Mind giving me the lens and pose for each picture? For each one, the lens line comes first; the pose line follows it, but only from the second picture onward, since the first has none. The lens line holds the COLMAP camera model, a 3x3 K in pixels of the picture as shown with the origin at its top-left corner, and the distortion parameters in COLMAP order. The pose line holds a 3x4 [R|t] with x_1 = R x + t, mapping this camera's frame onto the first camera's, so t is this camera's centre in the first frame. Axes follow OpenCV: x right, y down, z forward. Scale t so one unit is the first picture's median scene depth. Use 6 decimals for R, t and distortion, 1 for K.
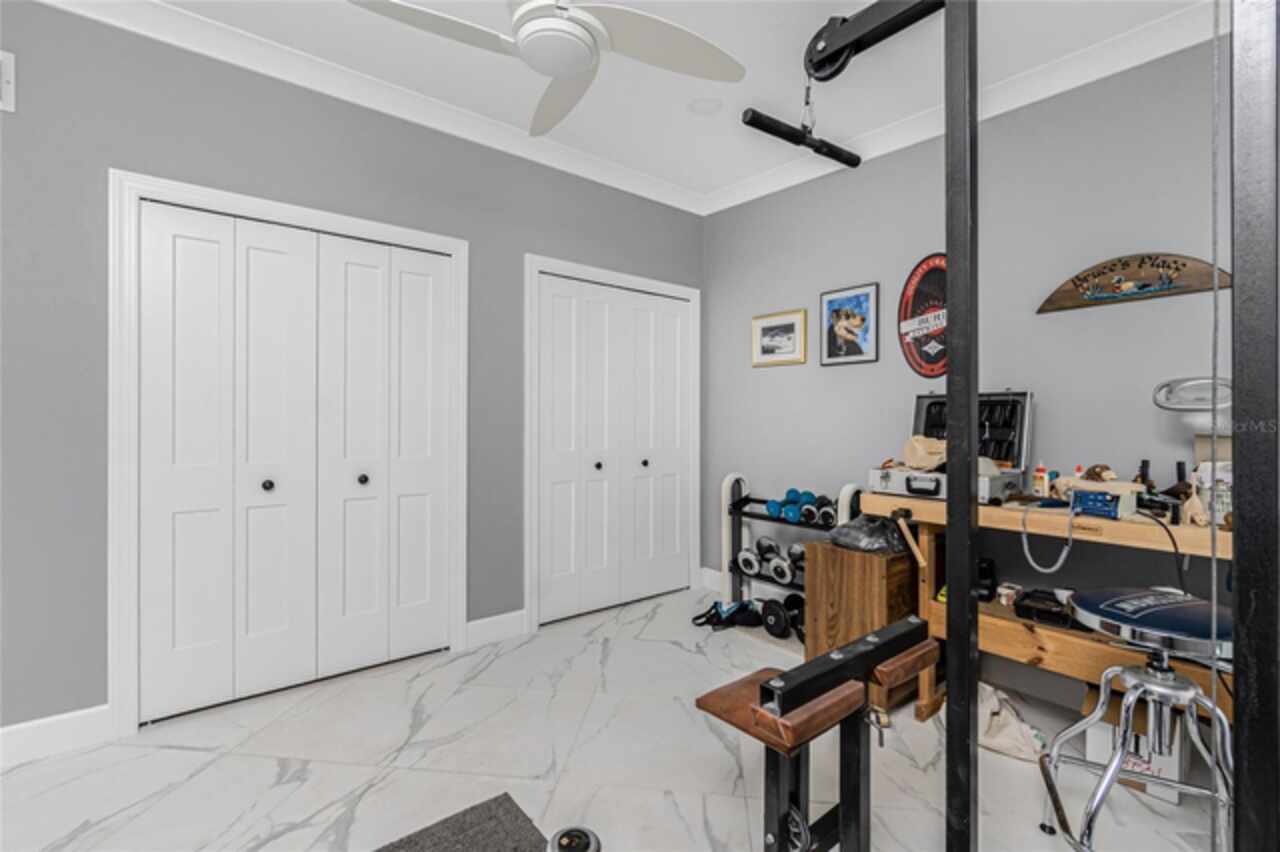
lens RADIAL K [[556.3, 0, 637.8], [0, 556.3, 424.9], [0, 0, 1]] dist [-0.008201, 0.001901]
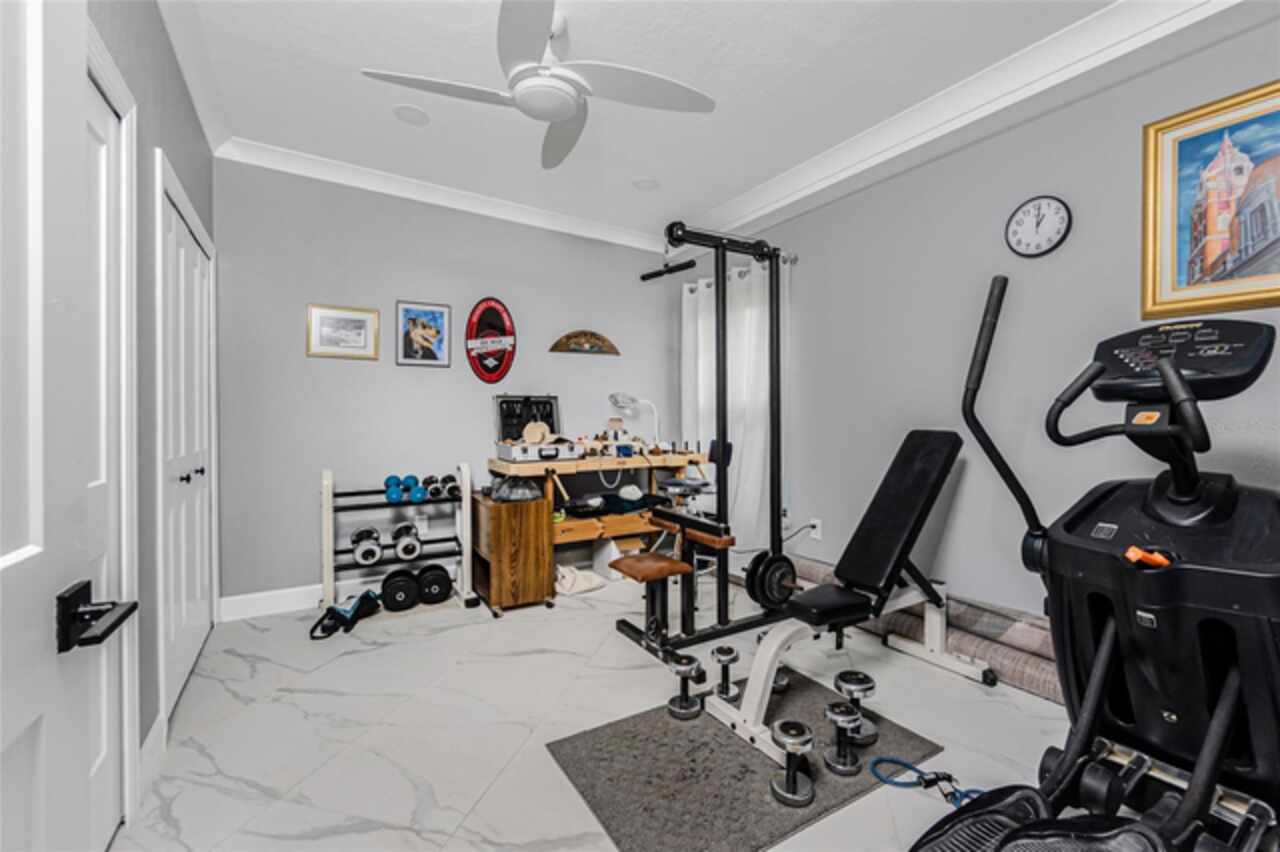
lens RADIAL K [[556.3, 0, 642.8], [0, 556.3, 414.5], [0, 0, 1]] dist [-0.008201, 0.001901]
pose [[0.128663, -0.003642, 0.991682, -0.787381], [0.010406, 0.999943, 0.002322, -0.002591], [-0.991634, 0.010020, 0.128694, 0.390879]]
